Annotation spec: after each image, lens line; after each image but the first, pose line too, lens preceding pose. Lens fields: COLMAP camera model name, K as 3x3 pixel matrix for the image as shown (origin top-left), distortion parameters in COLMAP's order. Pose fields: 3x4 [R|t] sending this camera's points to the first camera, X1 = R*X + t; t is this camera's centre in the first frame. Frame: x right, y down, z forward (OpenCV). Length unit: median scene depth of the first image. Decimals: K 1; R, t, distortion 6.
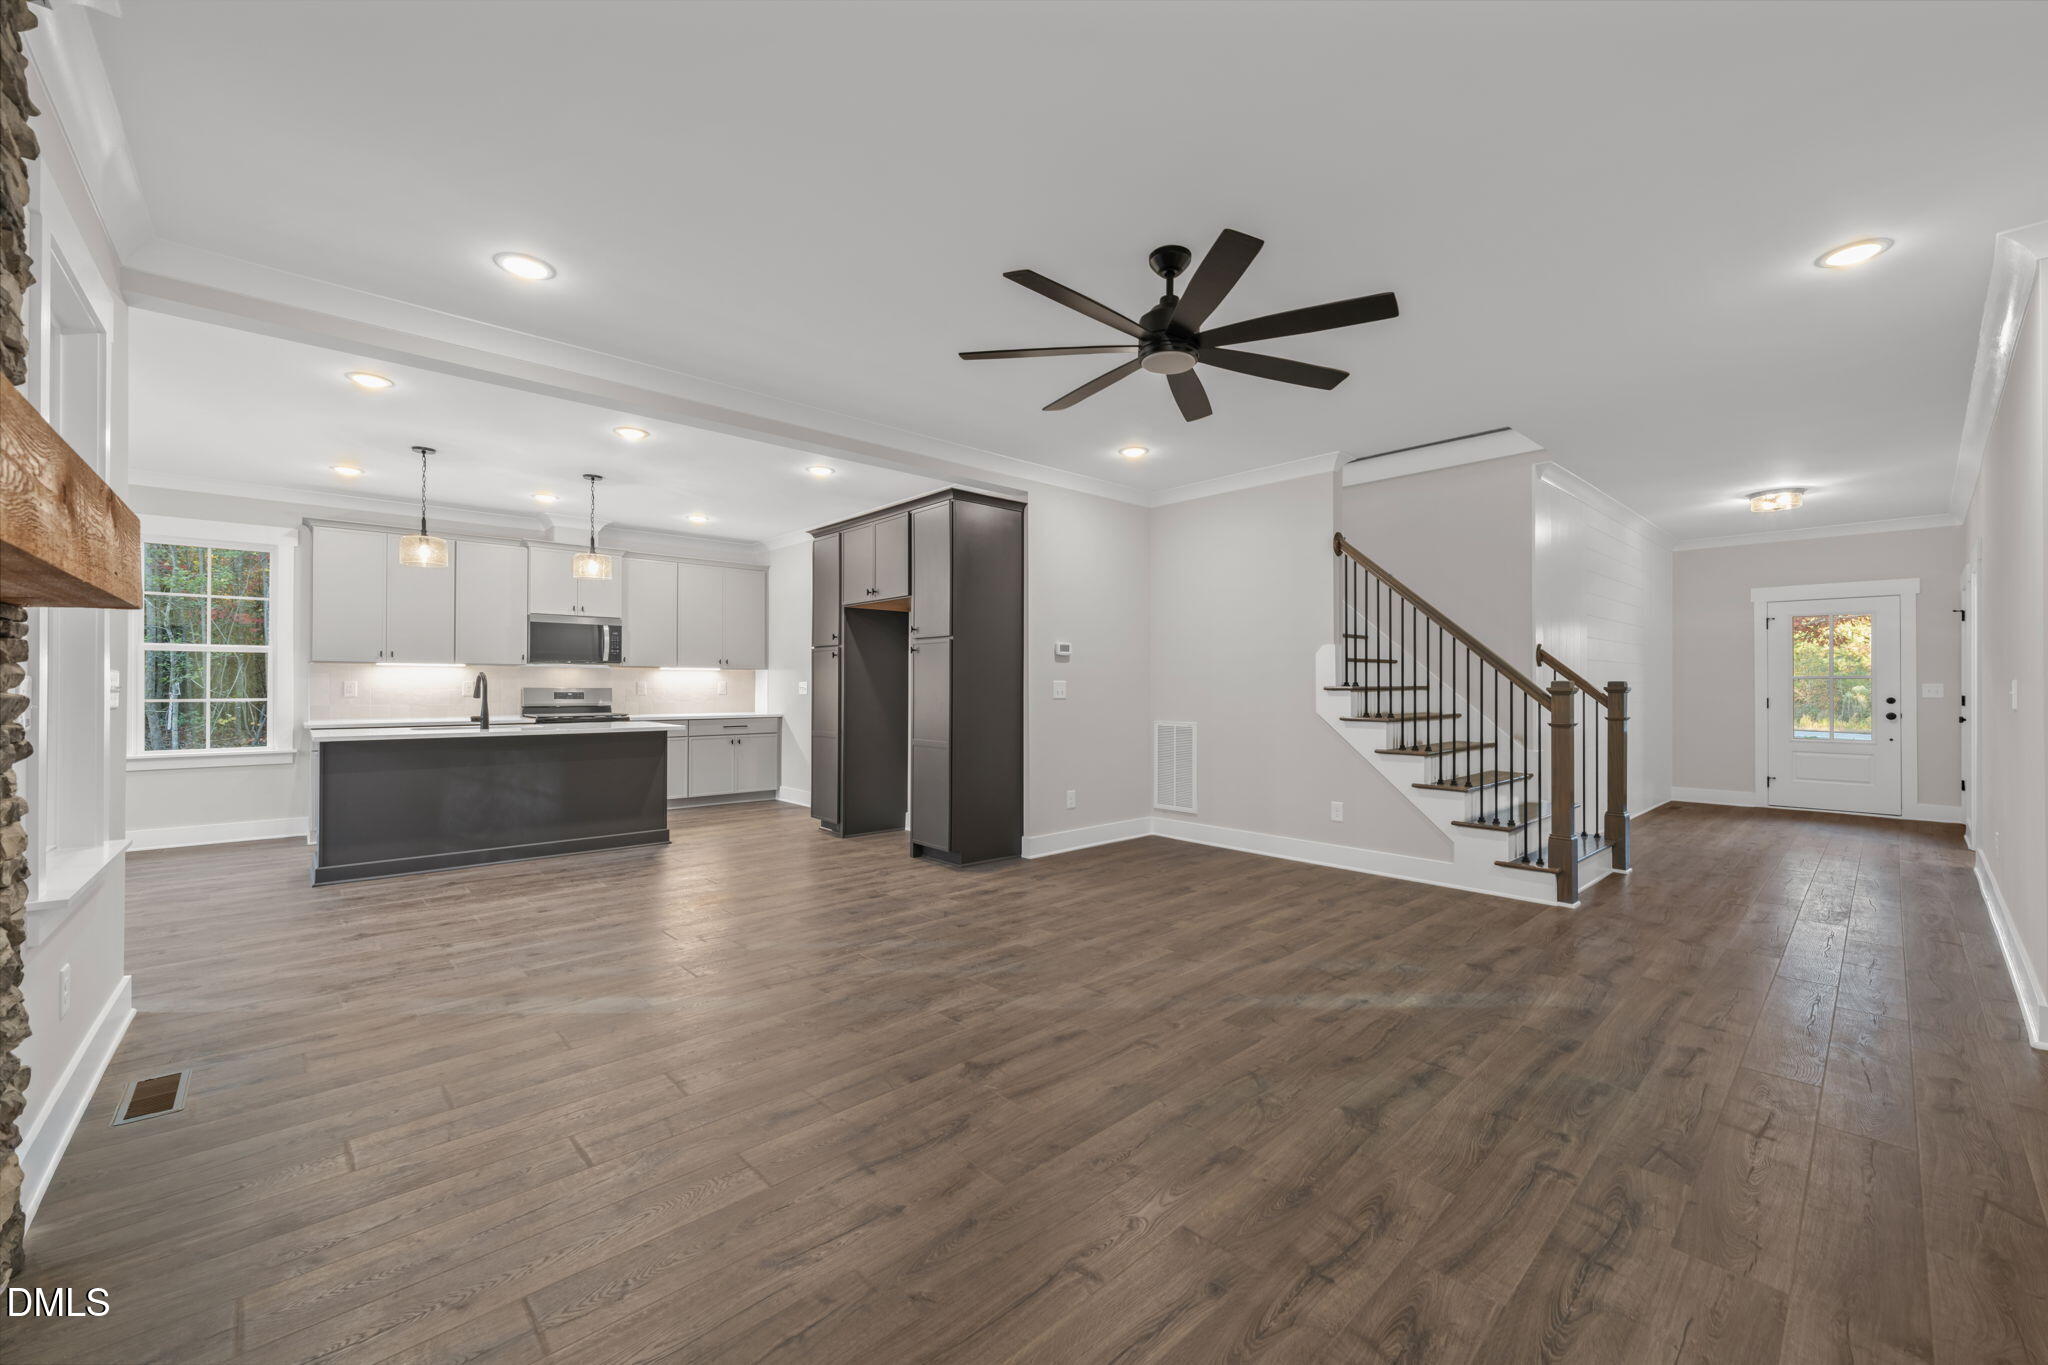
lens RADIAL K [[809.5, 0, 1030.5], [0, 809.5, 680.7], [0, 0, 1]] dist [-0.000228, 0.000123]
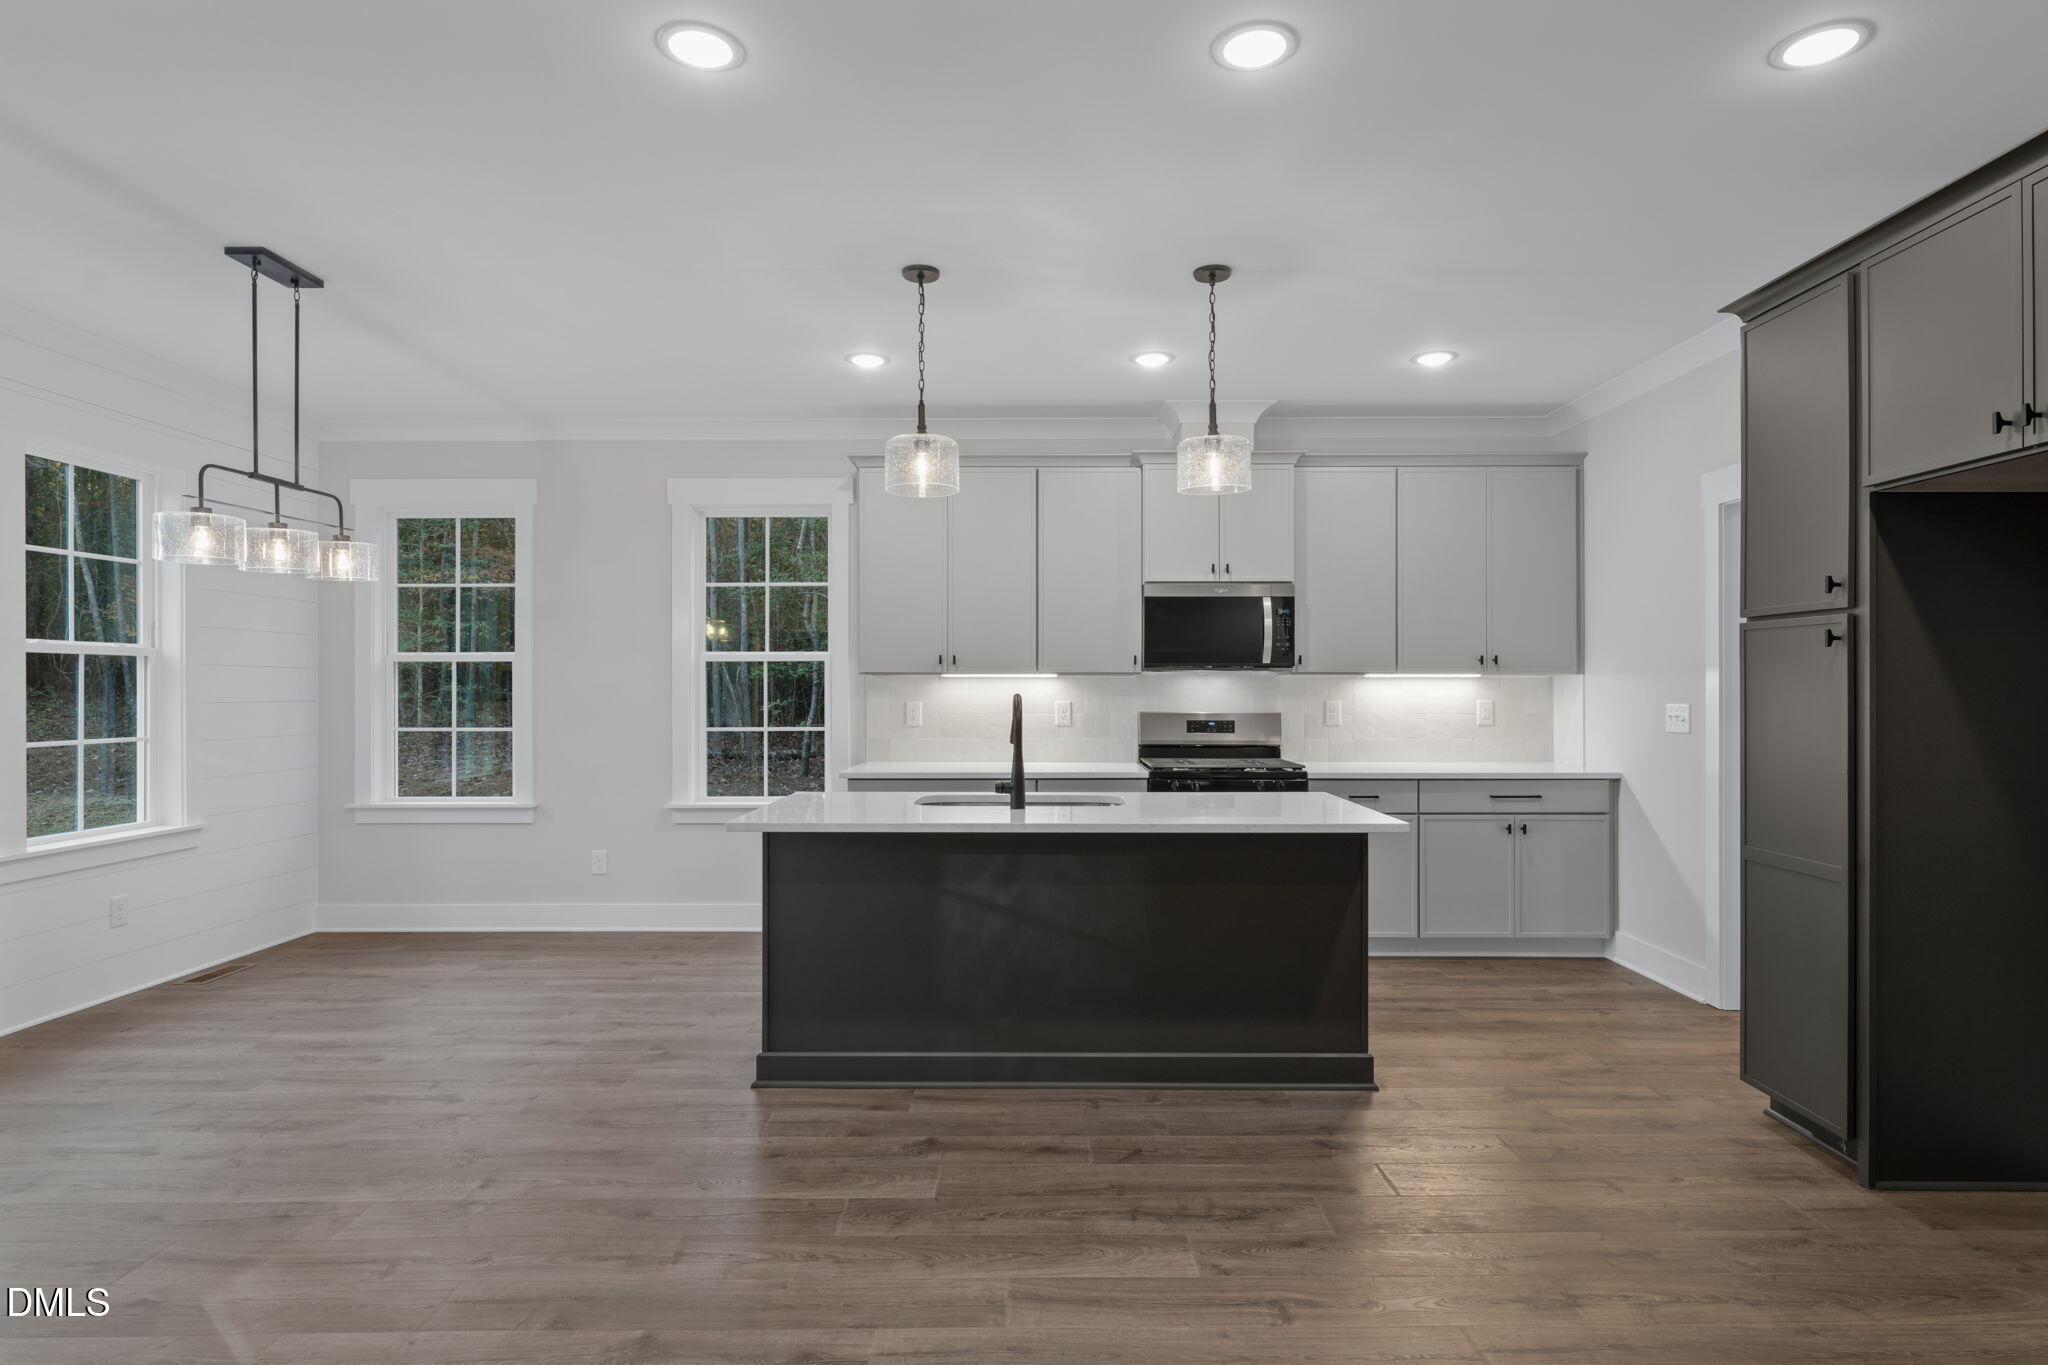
lens RADIAL K [[1087.6, 0, 1036.1], [0, 1087.6, 684.3], [0, 0, 1]] dist [0.002073, 0.000325]
pose [[0.736568, -0.003705, -0.676353, -0.178237], [0.005757, 0.999983, 0.000792, -0.014491], [0.676339, -0.004478, 0.736577, 0.433365]]
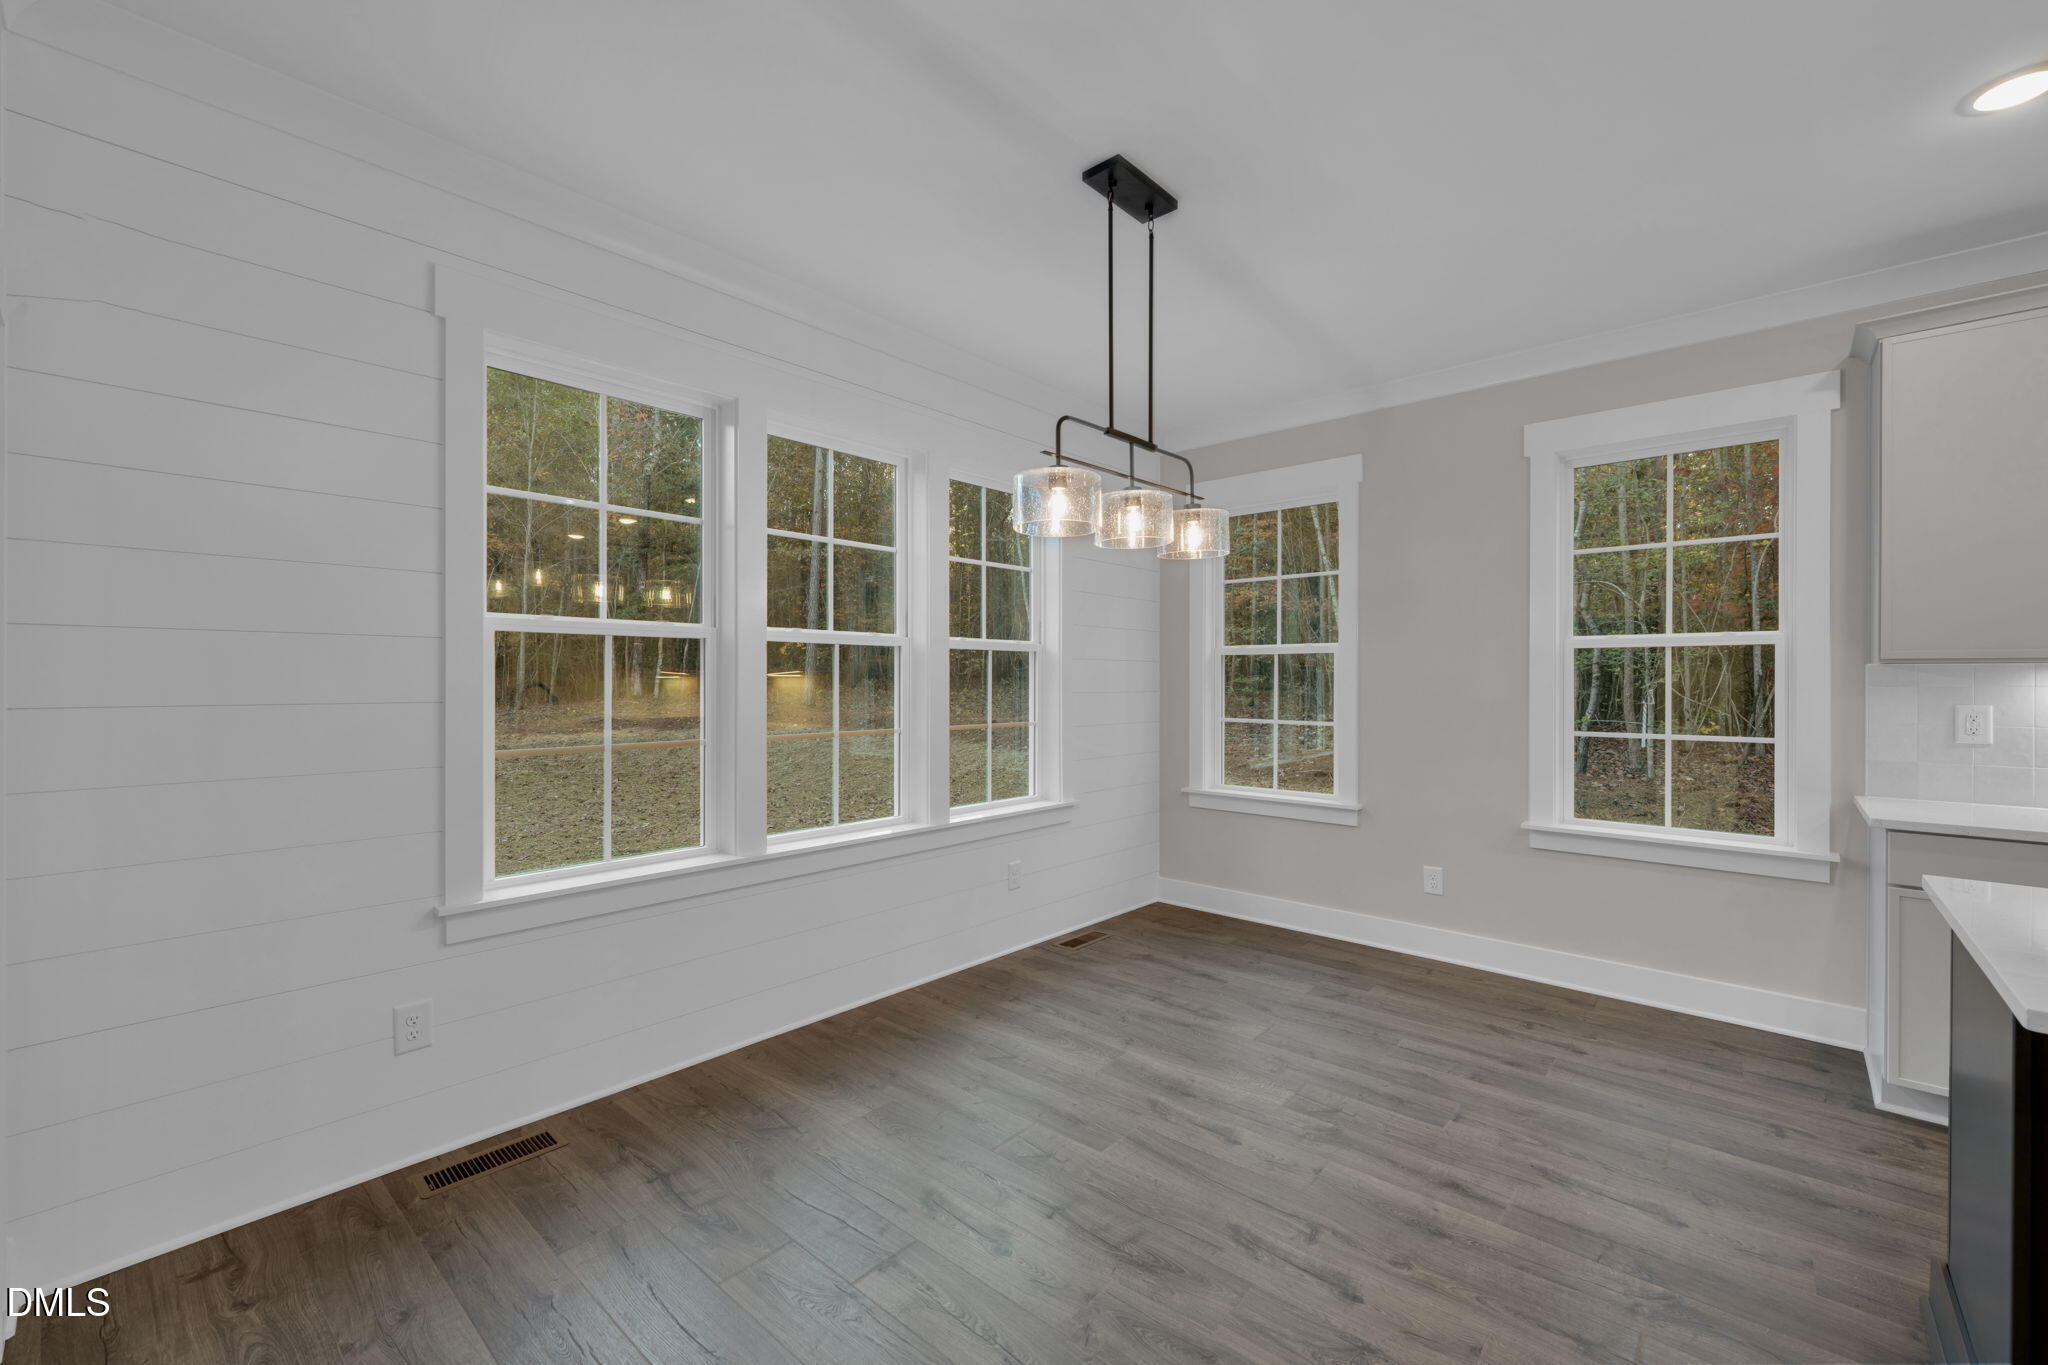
lens RADIAL K [[830.8, 0, 1030.9], [0, 830.8, 680.4], [0, 0, 1]] dist [-0.002726, -0.000299]
pose [[0.102149, 0.000436, -0.994769, -0.490711], [0.002850, 0.999996, 0.000731, -0.014582], [0.994765, -0.002910, 0.102147, 0.501754]]
